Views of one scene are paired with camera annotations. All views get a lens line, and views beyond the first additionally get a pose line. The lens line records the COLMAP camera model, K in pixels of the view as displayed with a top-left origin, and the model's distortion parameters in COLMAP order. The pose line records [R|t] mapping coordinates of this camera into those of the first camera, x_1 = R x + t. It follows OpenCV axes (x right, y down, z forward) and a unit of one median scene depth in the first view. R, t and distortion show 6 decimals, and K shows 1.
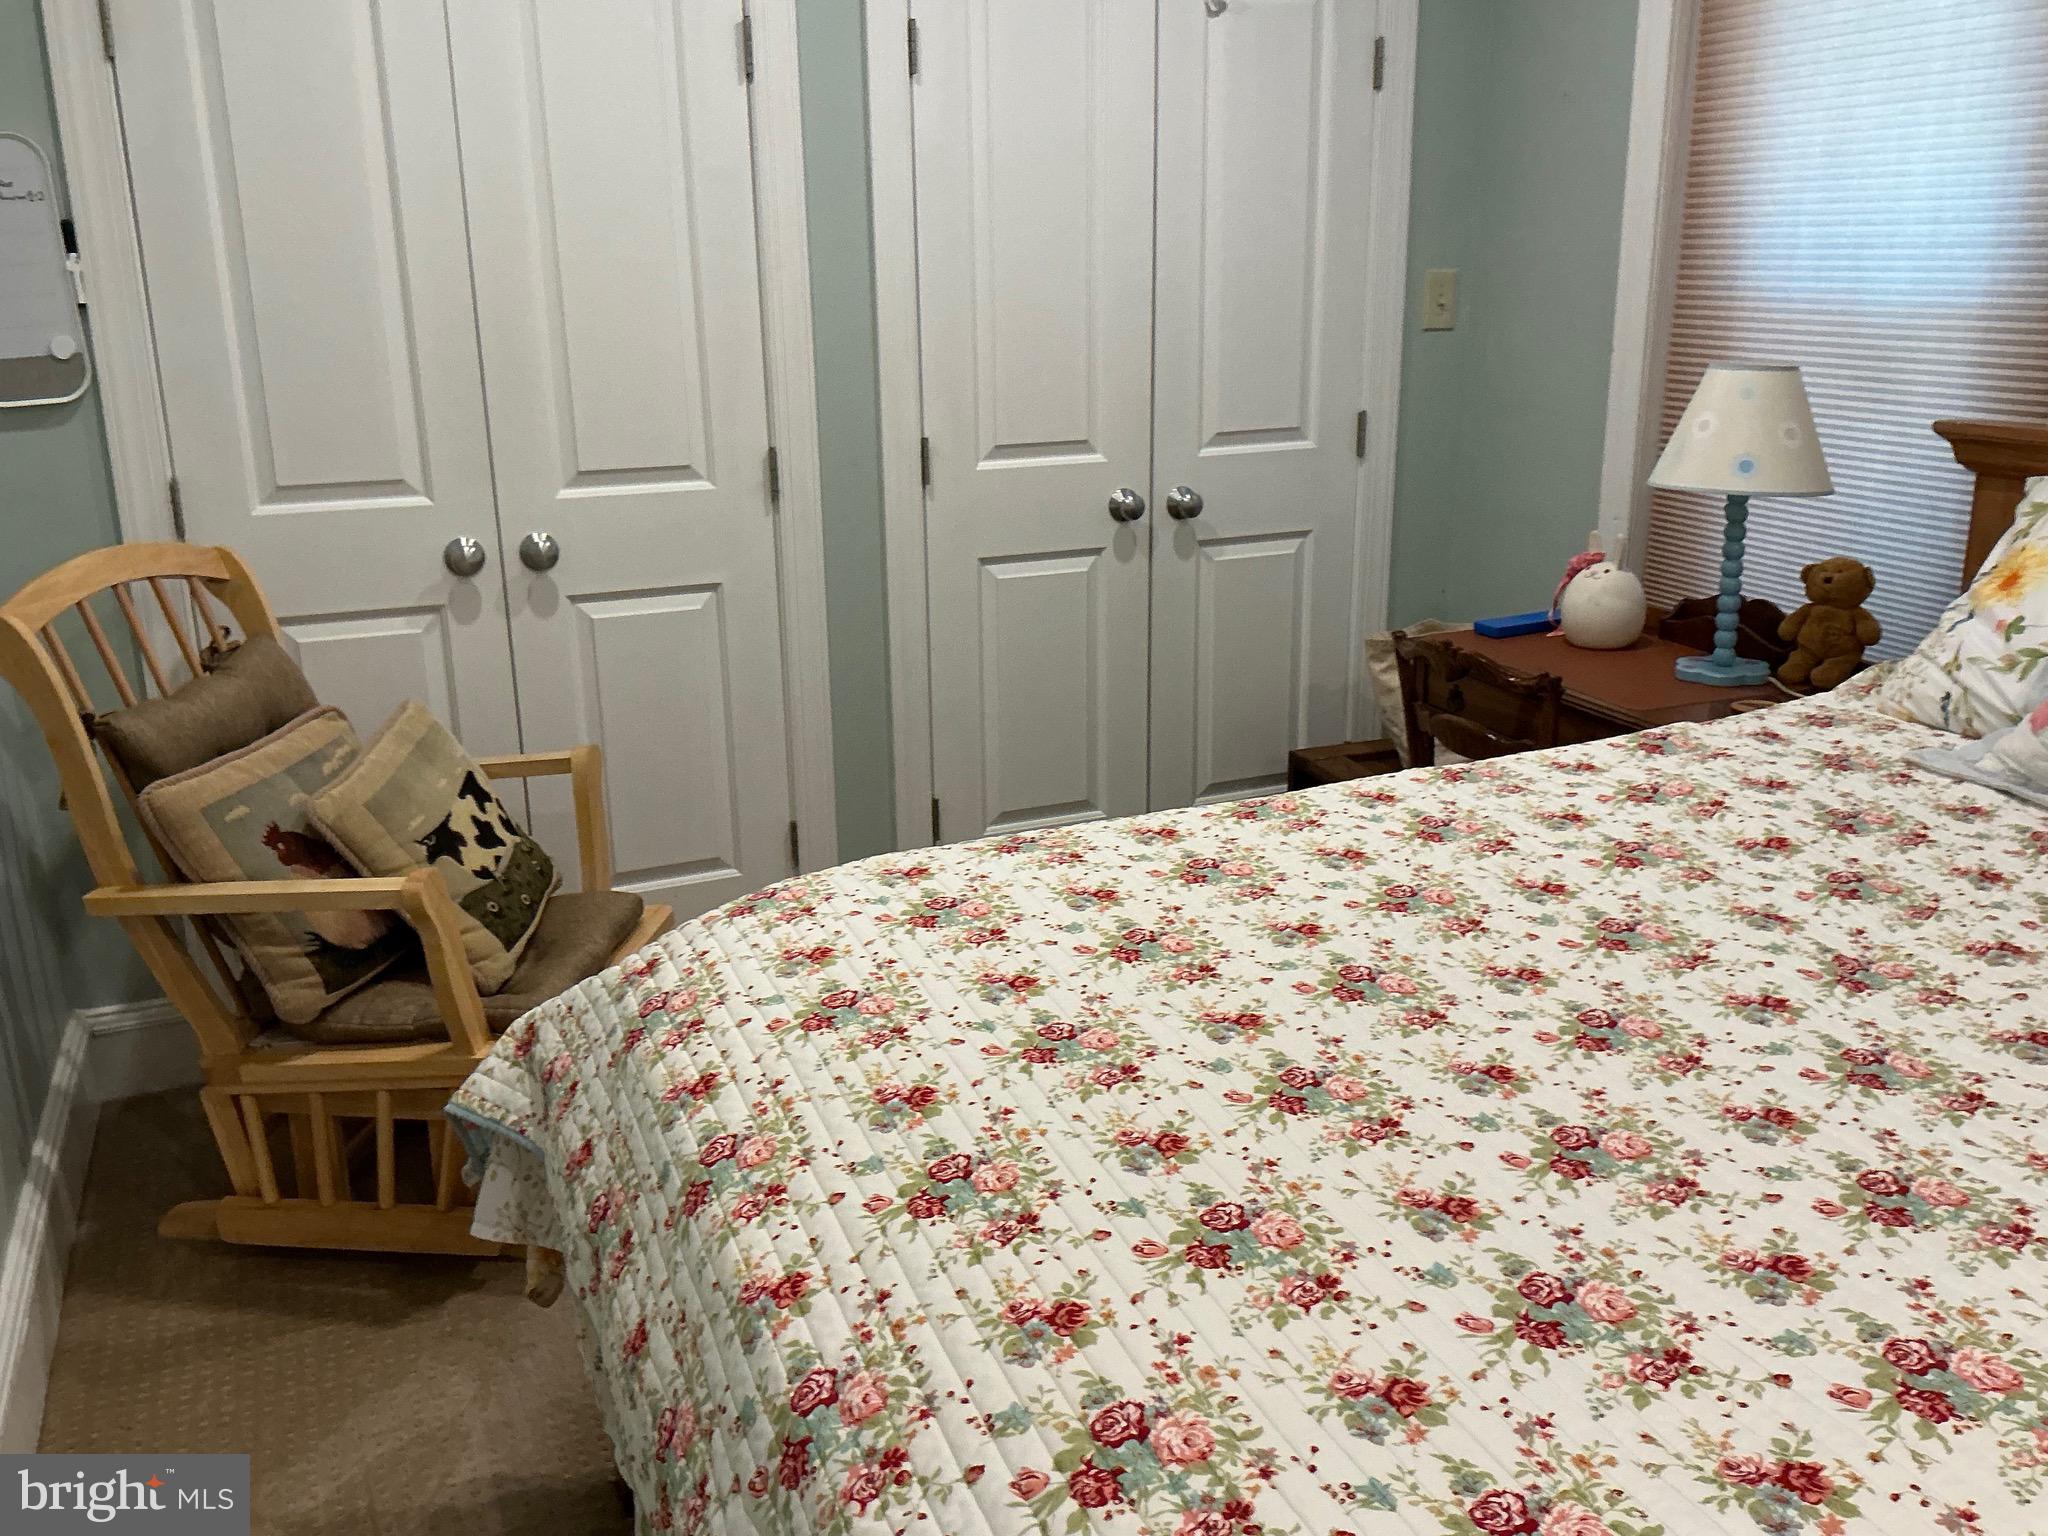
lens RADIAL K [[1696.5, 0, 1021.5], [0, 1696.5, 768.3], [0, 0, 1]] dist [0.089292, -0.154527]
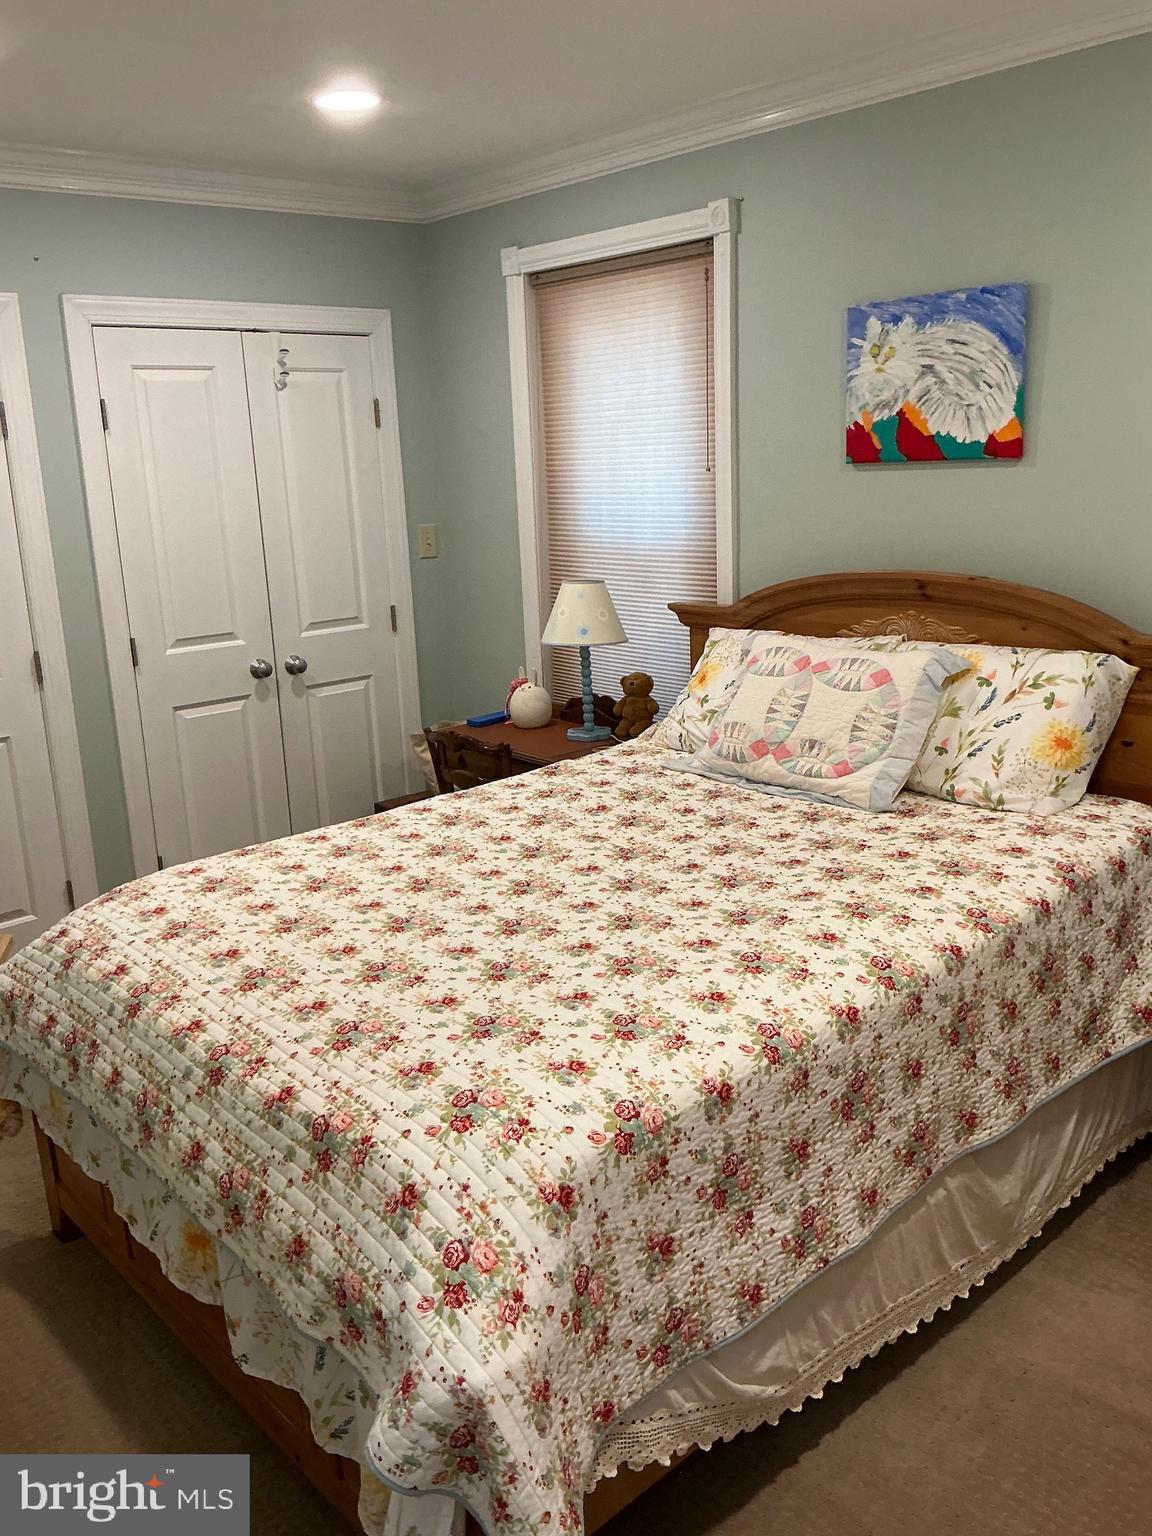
lens RADIAL K [[1272.4, 0, 589.1], [0, 1272.4, 783.0], [0, 0, 1]] dist [0.089292, -0.154527]
pose [[0.940069, -0.105641, 0.324207, -0.094745], [0.119672, 0.992533, -0.023589, 0.045242], [-0.319294, 0.060973, 0.945692, -0.504413]]
